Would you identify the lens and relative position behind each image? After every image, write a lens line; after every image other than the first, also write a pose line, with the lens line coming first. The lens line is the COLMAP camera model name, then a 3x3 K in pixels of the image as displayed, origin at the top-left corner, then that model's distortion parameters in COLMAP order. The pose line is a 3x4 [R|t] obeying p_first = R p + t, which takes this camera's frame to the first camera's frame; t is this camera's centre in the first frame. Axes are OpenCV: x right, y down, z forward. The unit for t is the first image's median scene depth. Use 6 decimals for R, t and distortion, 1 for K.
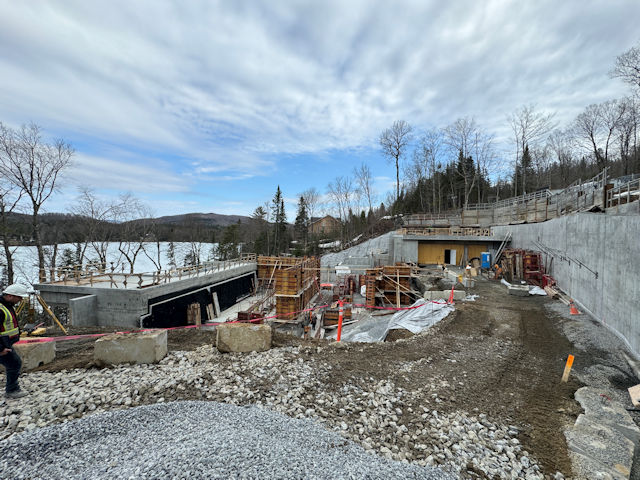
lens RADIAL K [[254.4, 0, 320.0], [0, 254.4, 240.0], [0, 0, 1]] dist [-0.001176, 0.000154]
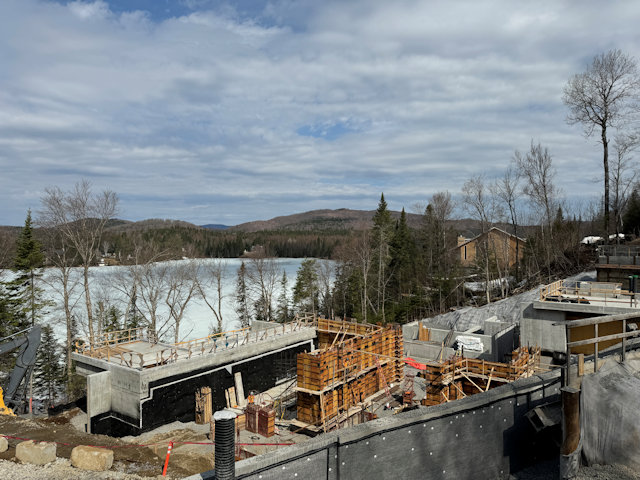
lens RADIAL K [[444.9, 0, 320.0], [0, 444.9, 240.0], [0, 0, 1]] dist [0.128418, -0.182892]
pose [[0.896890, -0.017557, -0.441905, 0.452936], [0.006832, 0.999643, -0.025848, -0.172256], [0.442201, 0.020164, 0.896689, -0.159786]]
